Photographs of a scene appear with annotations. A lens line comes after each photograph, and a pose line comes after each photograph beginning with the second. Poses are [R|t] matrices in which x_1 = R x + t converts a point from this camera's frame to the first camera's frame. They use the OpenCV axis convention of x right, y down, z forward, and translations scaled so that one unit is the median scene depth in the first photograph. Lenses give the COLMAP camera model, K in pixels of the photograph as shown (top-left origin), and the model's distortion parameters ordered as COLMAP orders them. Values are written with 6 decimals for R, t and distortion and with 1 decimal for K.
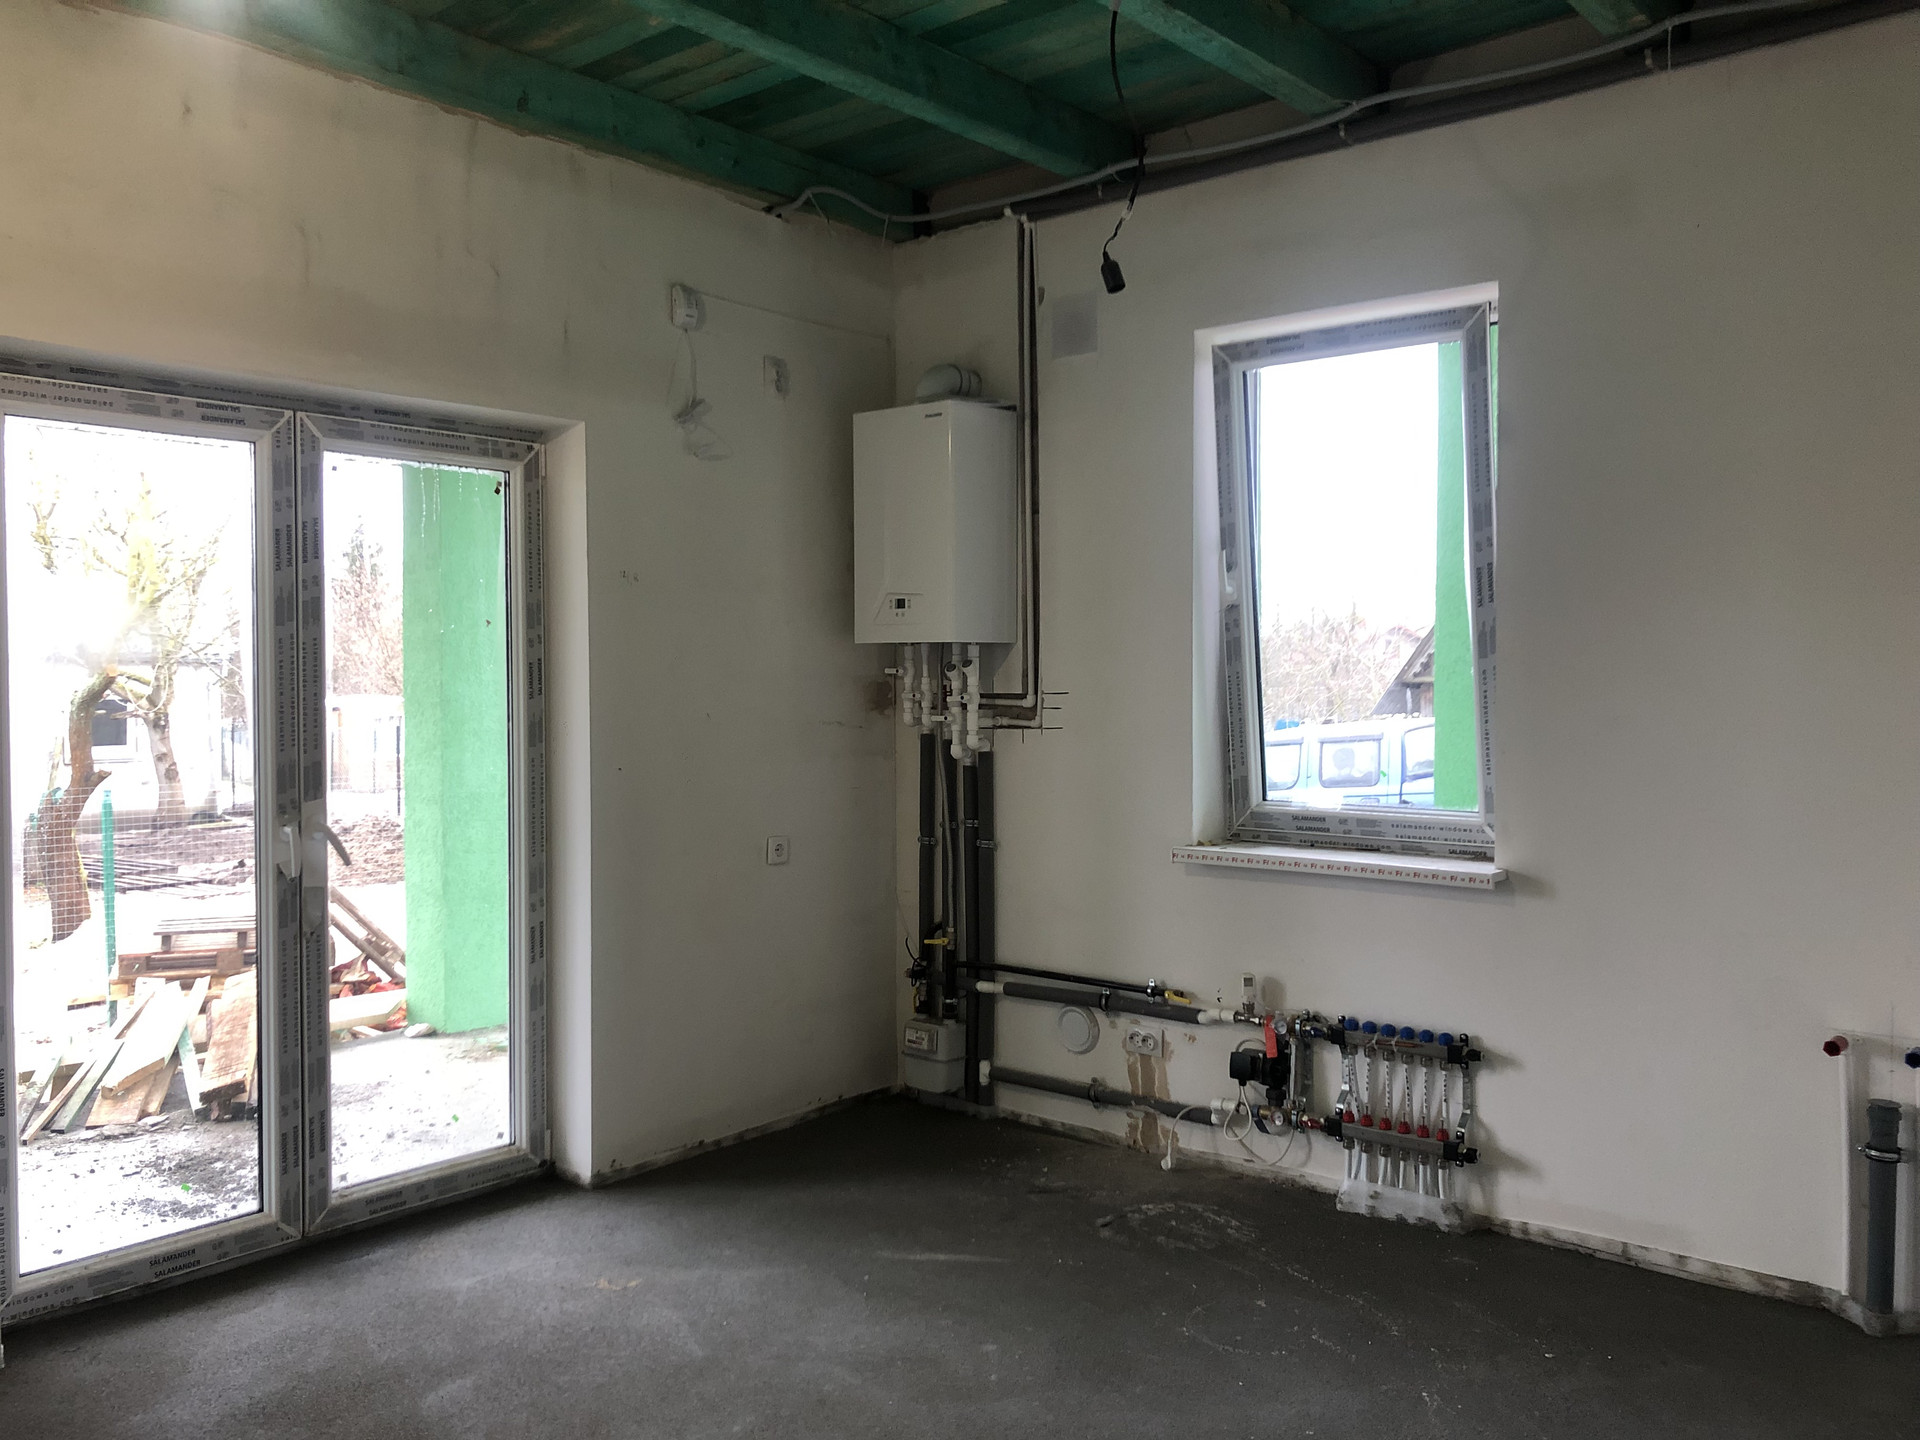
lens RADIAL K [[1570.9, 0, 960.0], [0, 1570.9, 720.0], [0, 0, 1]] dist [0.003027, 0.002991]
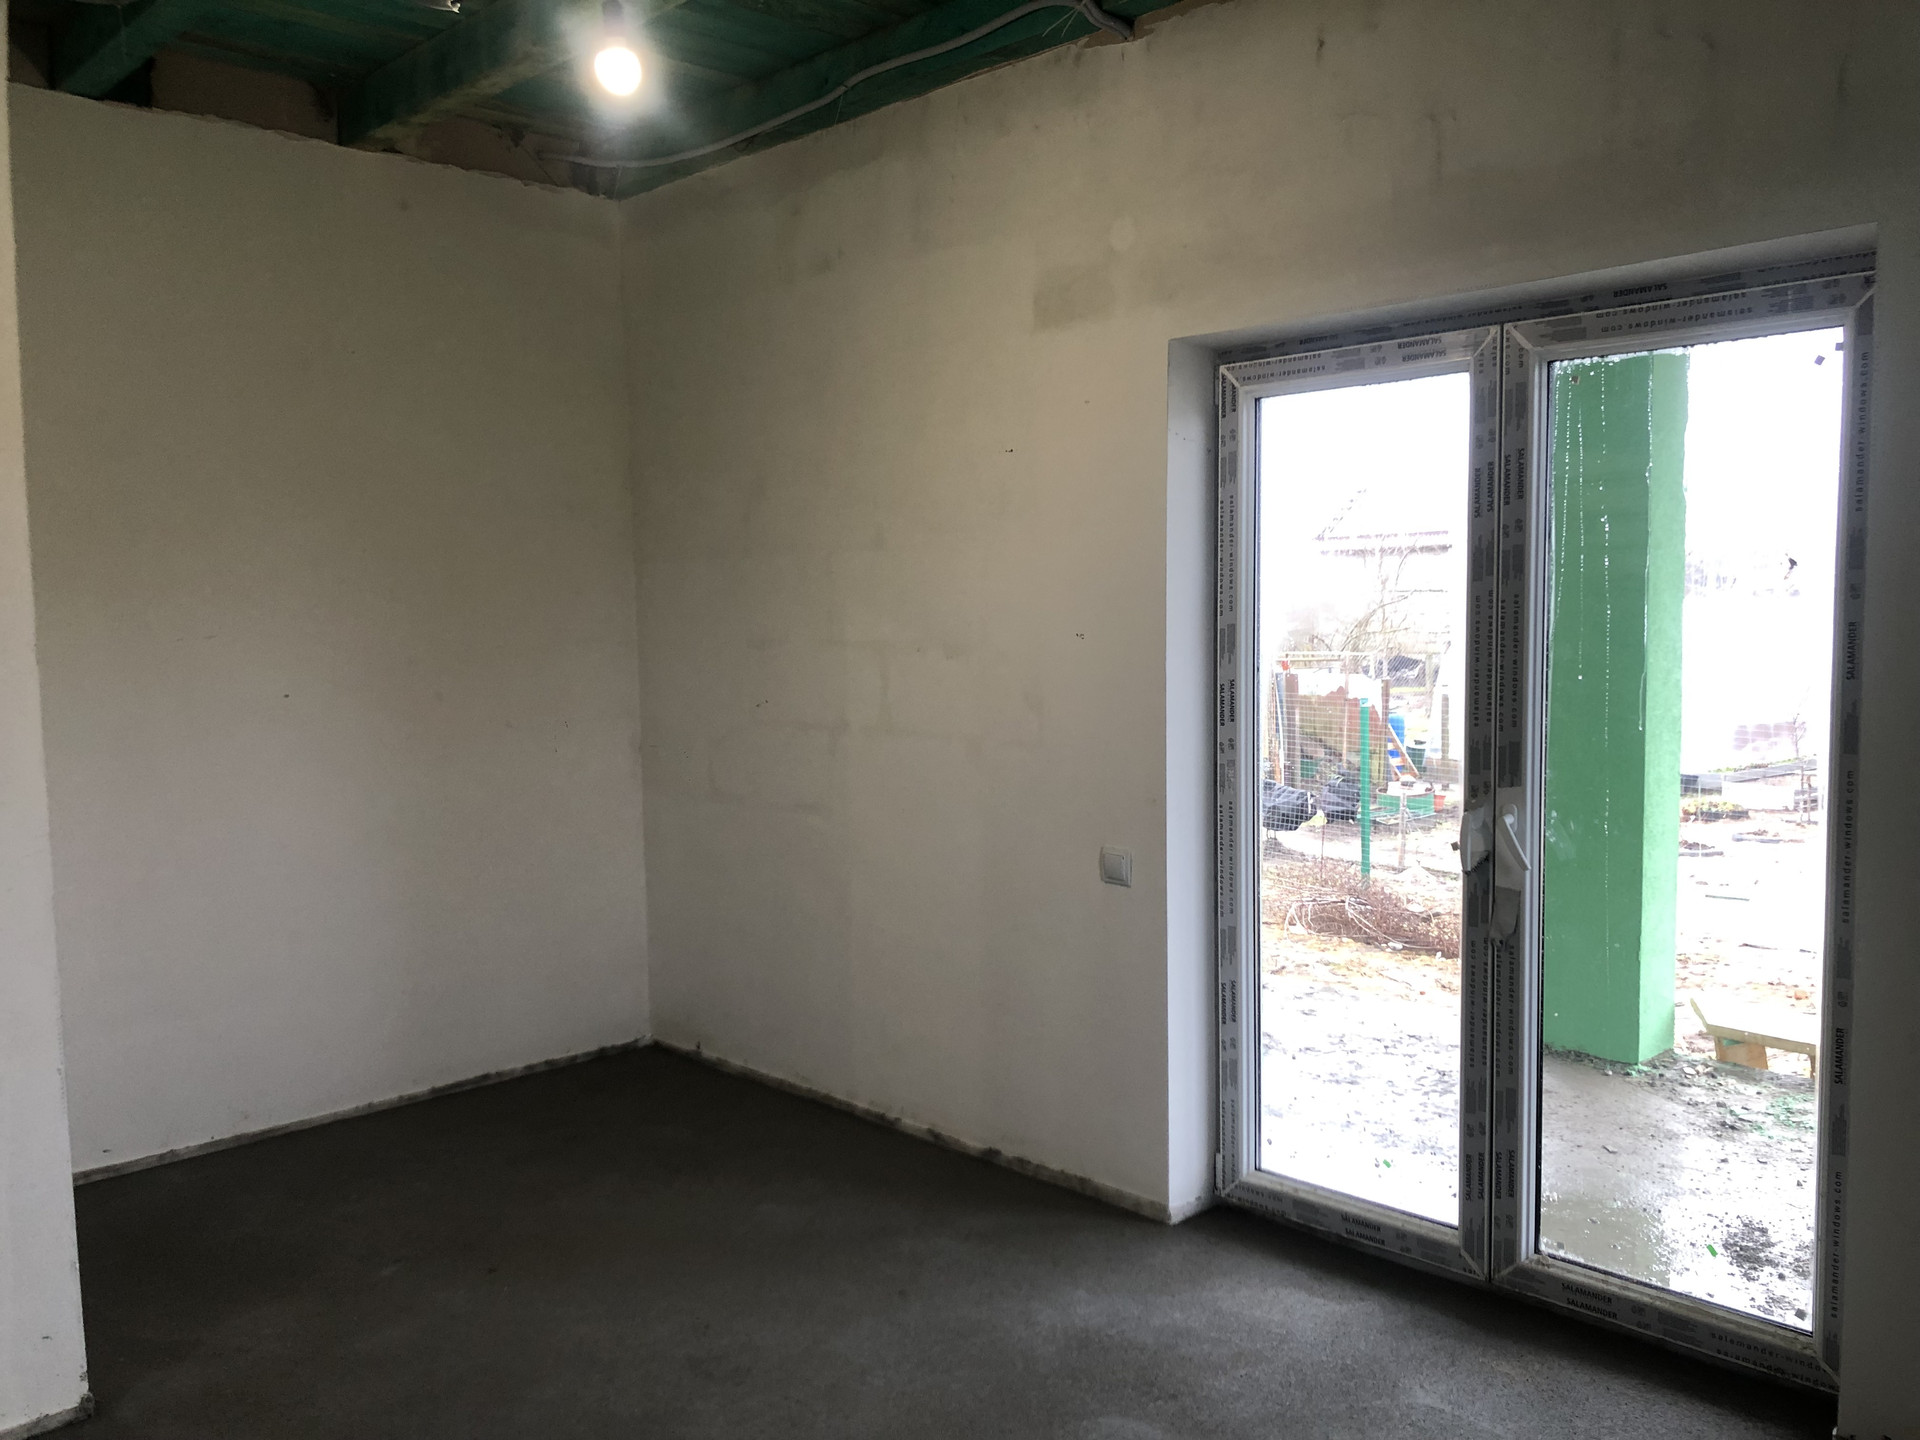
lens RADIAL K [[1617.9, 0, 970.8], [0, 1617.9, 730.8], [0, 0, 1]] dist [-0.003159, 0.005840]
pose [[-0.115076, 0.088618, -0.989396, 0.506862], [-0.012323, 0.995809, 0.090626, -0.057310], [0.993280, 0.022621, -0.113502, 0.857816]]
